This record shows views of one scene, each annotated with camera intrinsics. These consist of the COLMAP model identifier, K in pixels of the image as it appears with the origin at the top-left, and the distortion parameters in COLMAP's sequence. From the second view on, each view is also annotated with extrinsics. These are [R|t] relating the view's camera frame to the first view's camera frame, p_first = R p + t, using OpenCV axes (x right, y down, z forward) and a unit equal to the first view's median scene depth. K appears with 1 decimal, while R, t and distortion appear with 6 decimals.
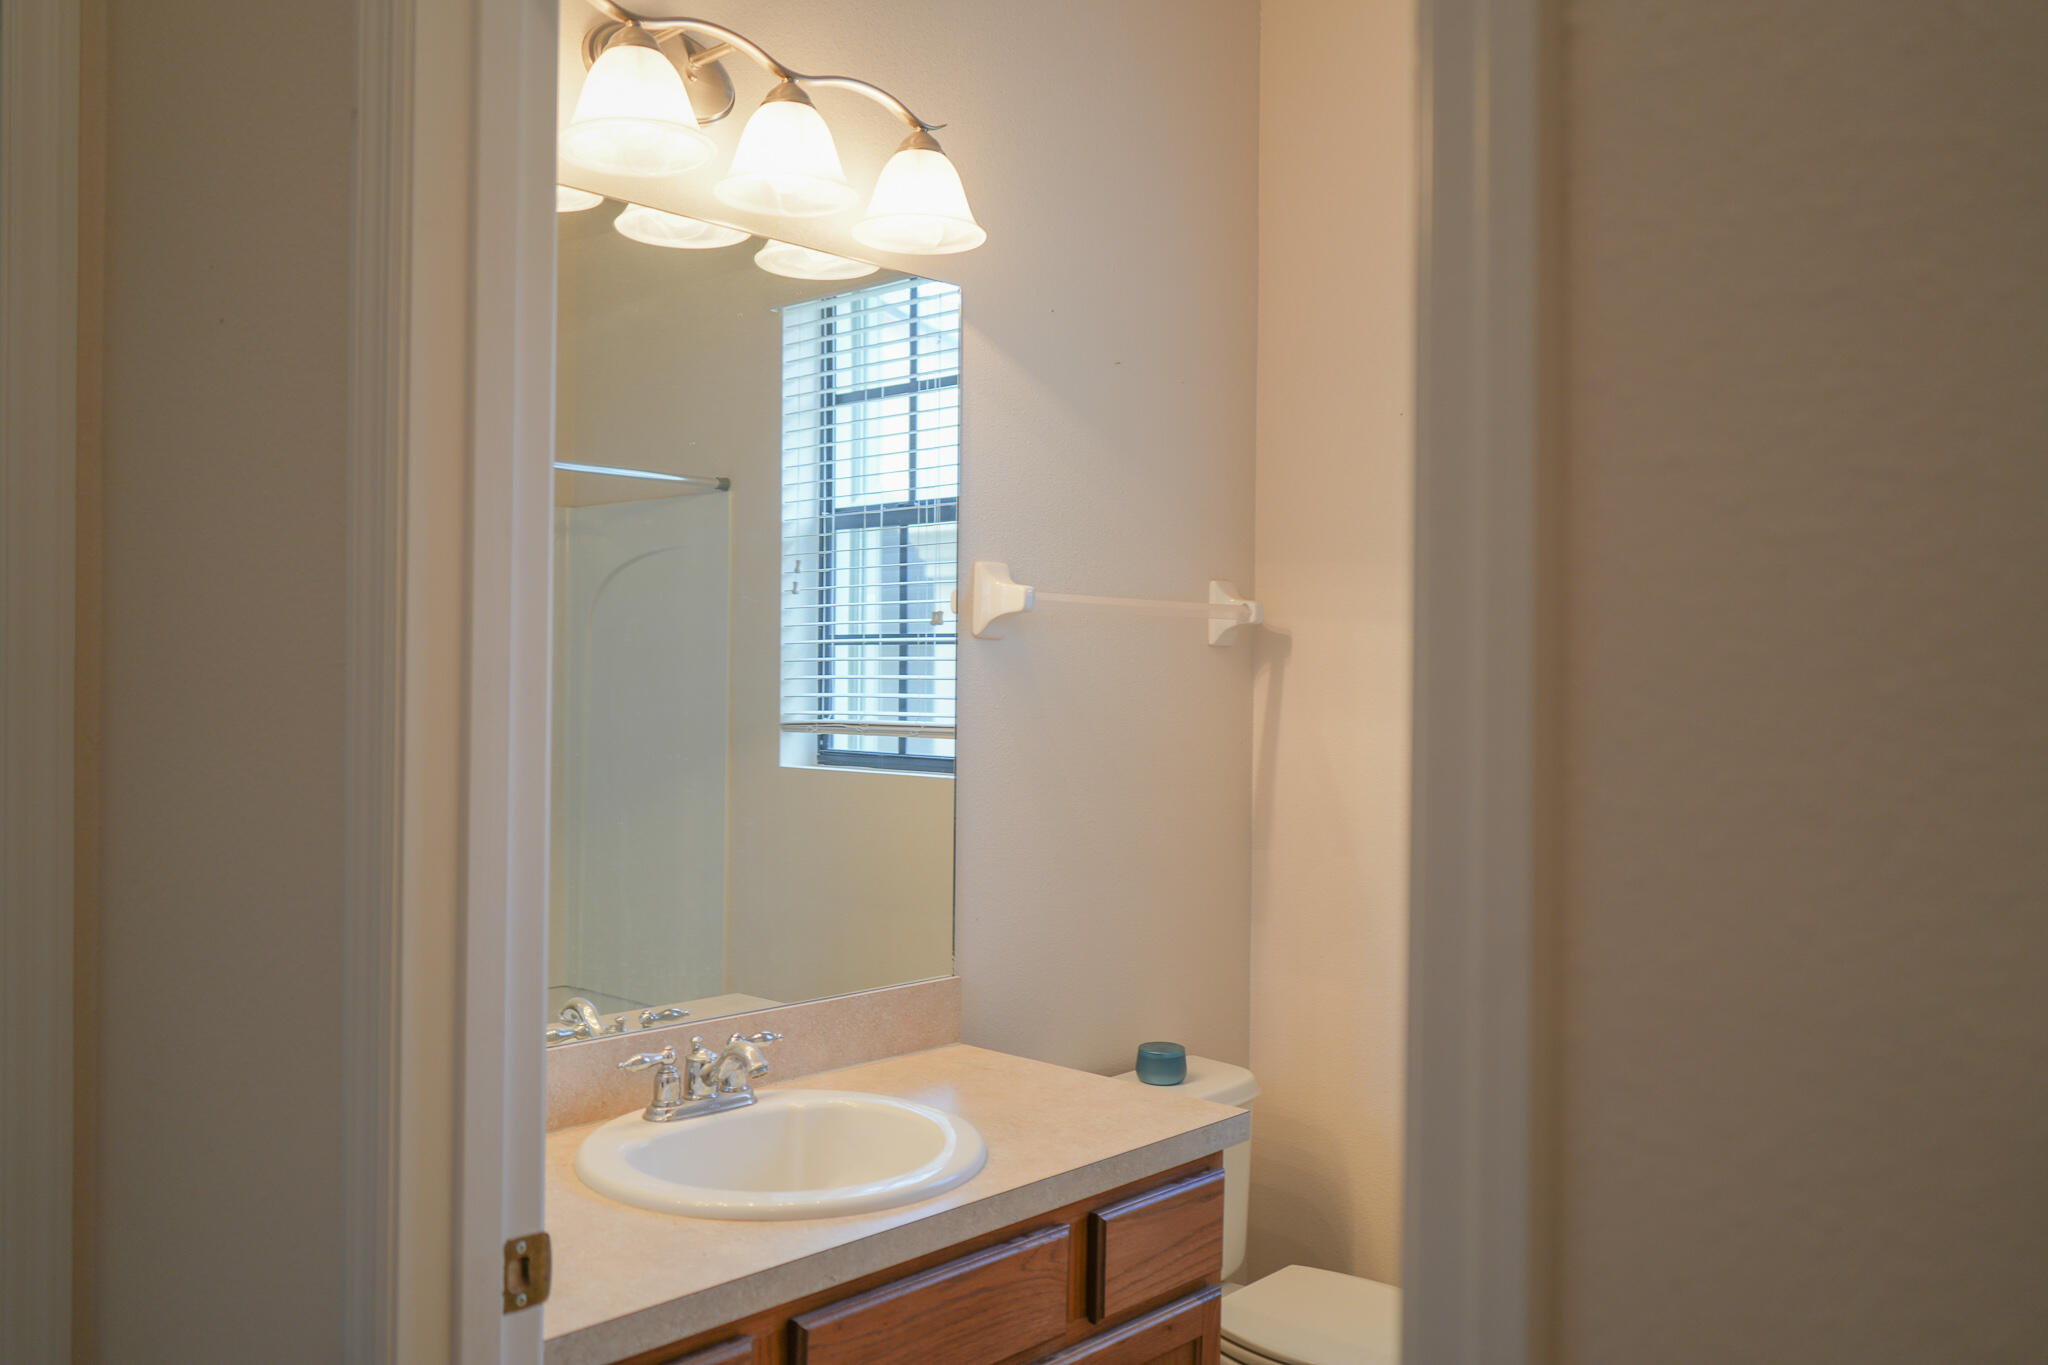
lens RADIAL K [[1623.7, 0, 1026.0], [0, 1623.7, 681.8], [0, 0, 1]] dist [-0.025111, 0.022124]
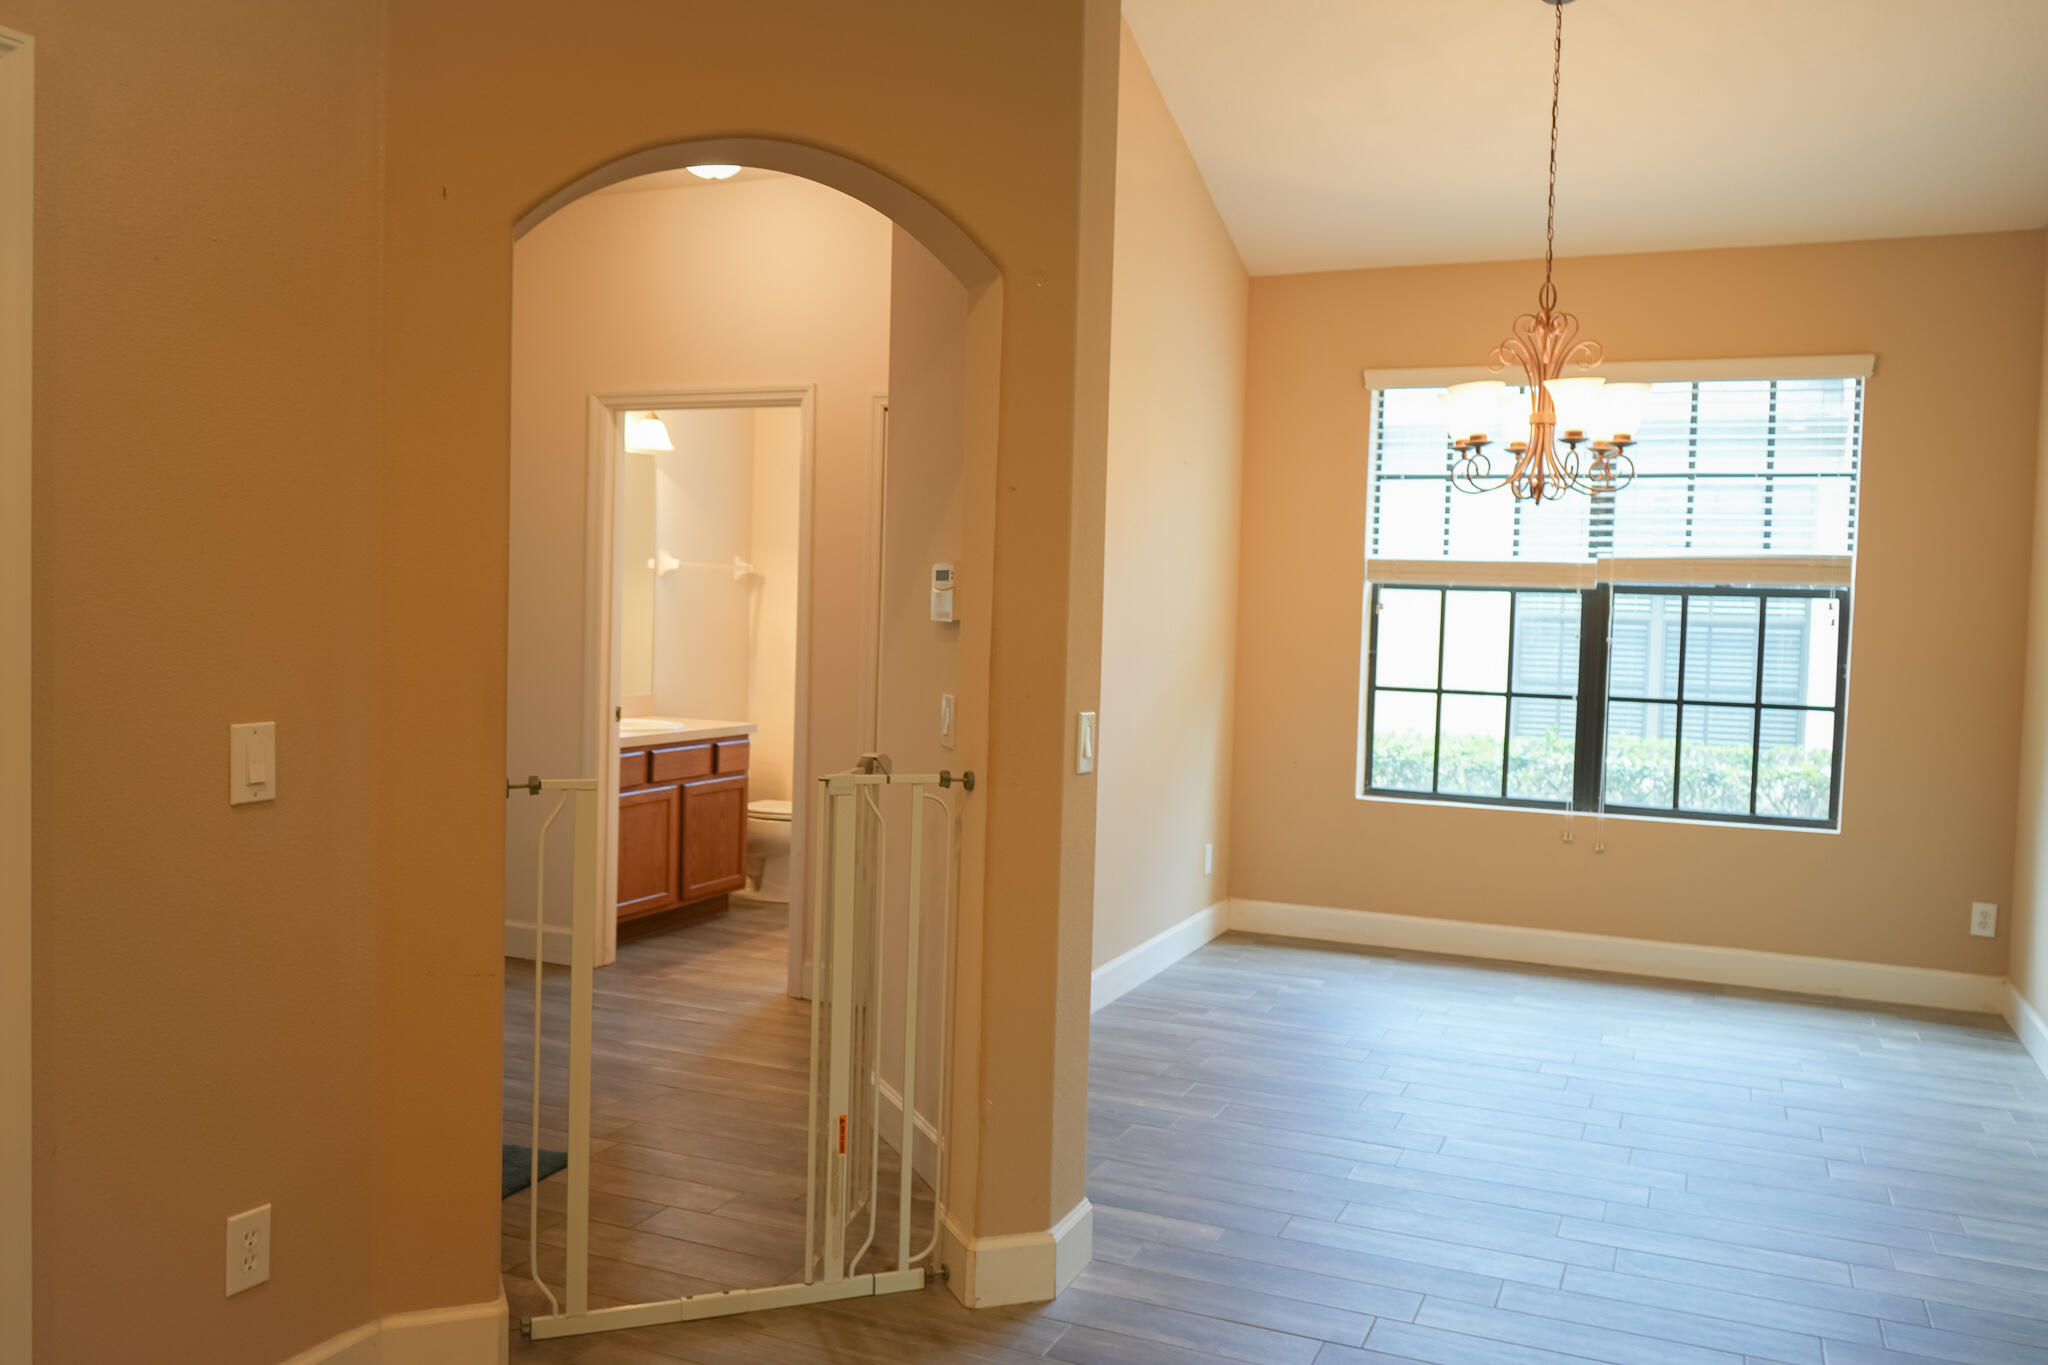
lens RADIAL K [[1623.7, 0, 1007.5], [0, 1623.7, 677.1], [0, 0, 1]] dist [-0.025111, 0.022124]
pose [[0.943060, 0.006699, 0.332556, -0.348317], [-0.022655, 0.998769, 0.044126, 0.007612], [-0.331851, -0.049147, 0.942051, -1.656822]]
